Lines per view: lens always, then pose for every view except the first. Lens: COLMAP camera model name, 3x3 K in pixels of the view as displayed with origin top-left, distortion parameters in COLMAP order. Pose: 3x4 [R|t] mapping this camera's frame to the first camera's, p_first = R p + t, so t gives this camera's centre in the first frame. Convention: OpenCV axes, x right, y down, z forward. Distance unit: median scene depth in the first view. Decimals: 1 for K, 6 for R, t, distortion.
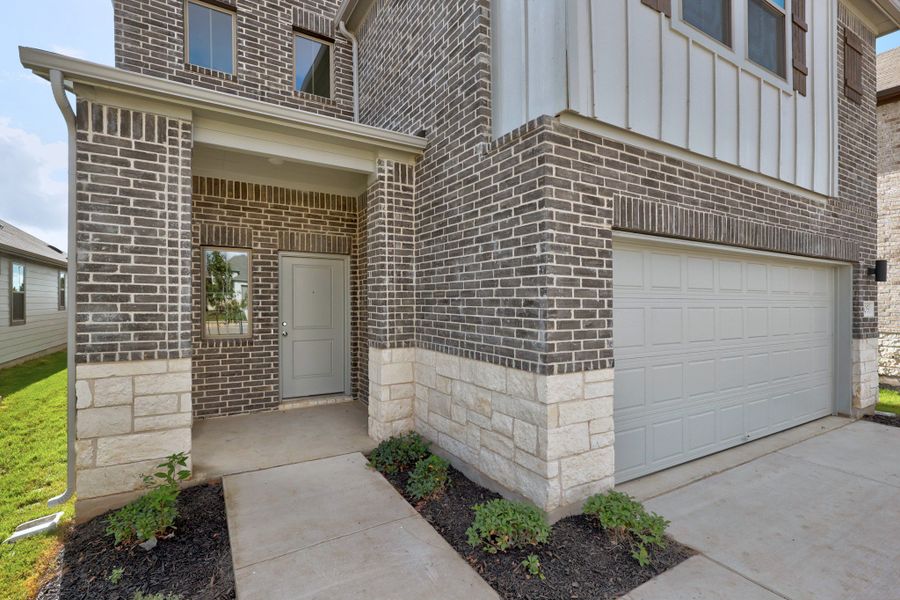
lens RADIAL K [[427.8, 0, 447.3], [0, 427.8, 270.9], [0, 0, 1]] dist [0.003680, 0.000700]
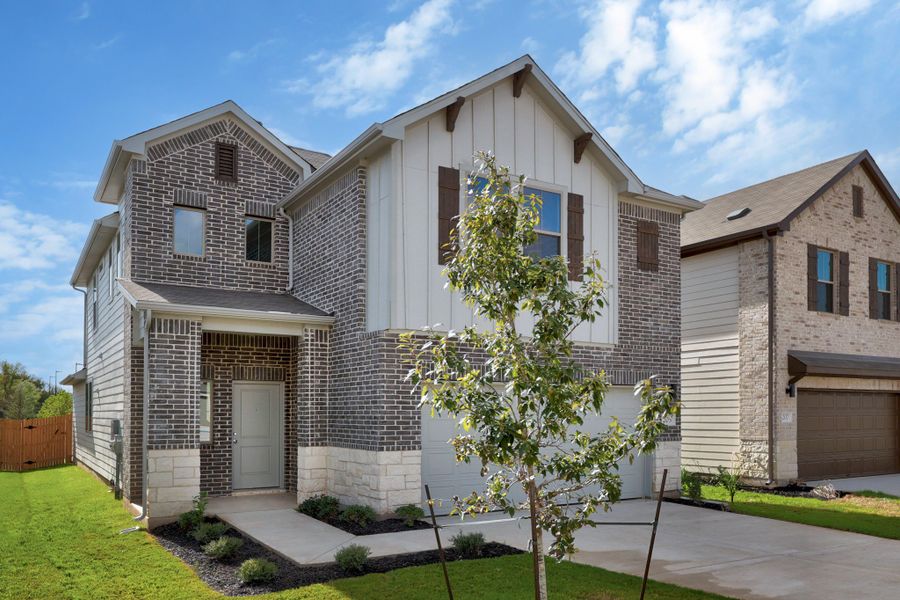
lens RADIAL K [[684.2, 0, 493.7], [0, 684.2, 324.9], [0, 0, 1]] dist [-0.023290, -0.000746]
pose [[0.996302, 0.001993, 0.085896, 0.402487], [0.002829, 0.998428, -0.055977, -0.157986], [-0.085873, 0.056013, 0.994730, -1.999785]]
